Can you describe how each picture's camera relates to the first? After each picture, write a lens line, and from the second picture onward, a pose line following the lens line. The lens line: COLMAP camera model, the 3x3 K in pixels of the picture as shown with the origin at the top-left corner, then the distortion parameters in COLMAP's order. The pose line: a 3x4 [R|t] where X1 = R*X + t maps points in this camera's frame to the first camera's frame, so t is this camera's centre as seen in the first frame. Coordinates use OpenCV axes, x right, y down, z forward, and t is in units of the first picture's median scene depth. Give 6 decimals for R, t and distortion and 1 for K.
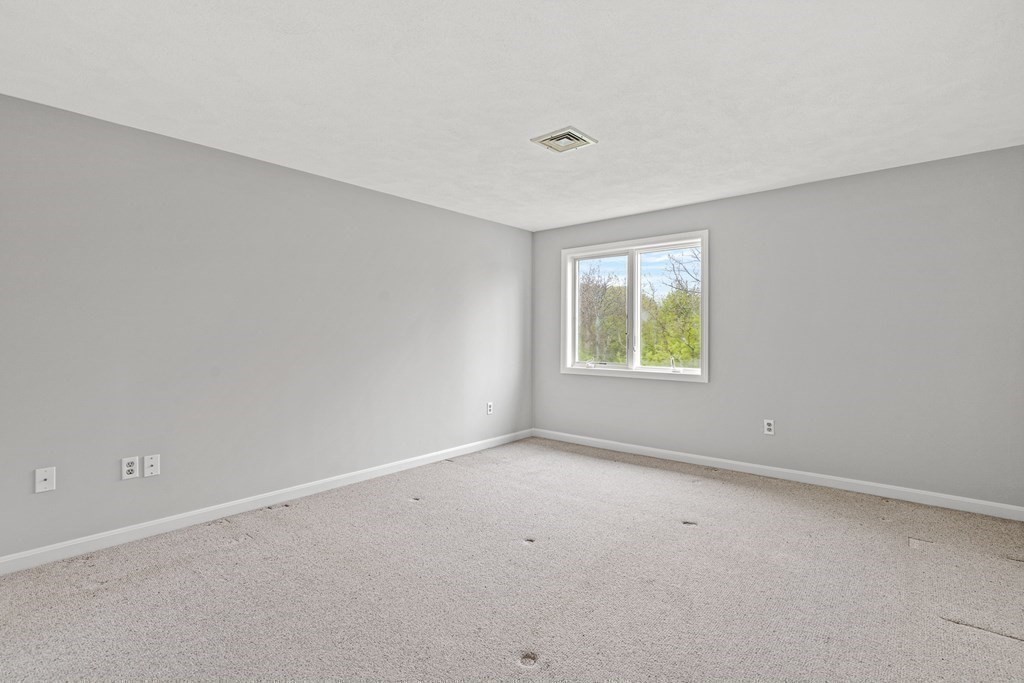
lens RADIAL K [[469.9, 0, 515.2], [0, 469.9, 336.2], [0, 0, 1]] dist [-0.001957, -0.002660]
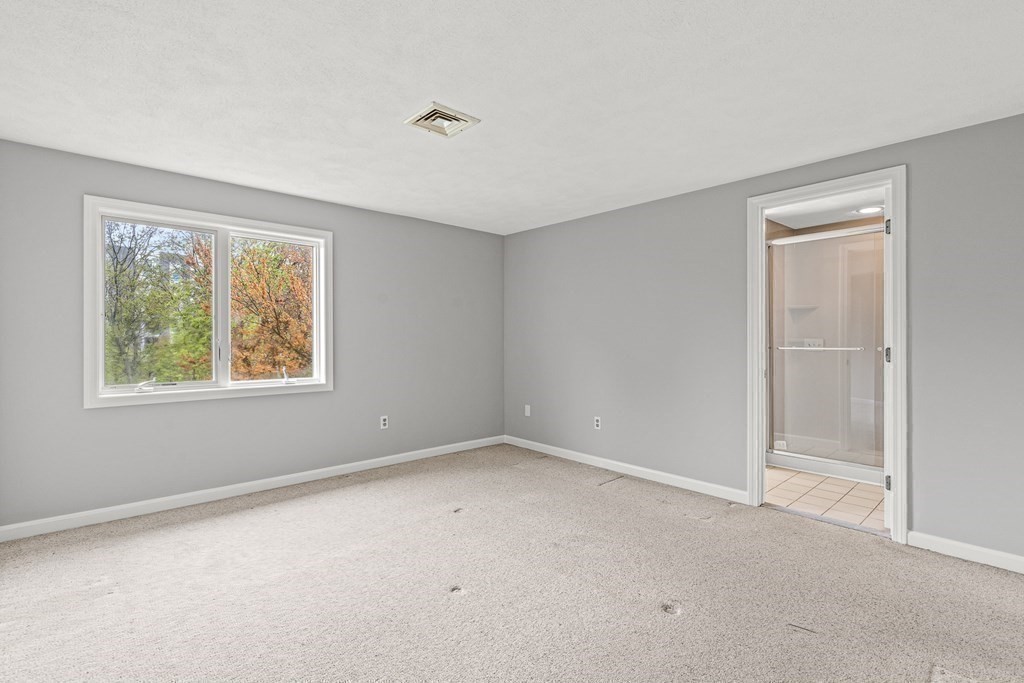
lens RADIAL K [[469.9, 0, 511.8], [0, 469.9, 339.9], [0, 0, 1]] dist [-0.001957, -0.002660]
pose [[0.139298, -0.005571, 0.990235, -0.535389], [0.004845, 0.999976, 0.004944, -0.009372], [-0.990239, 0.004109, 0.139321, 0.535215]]
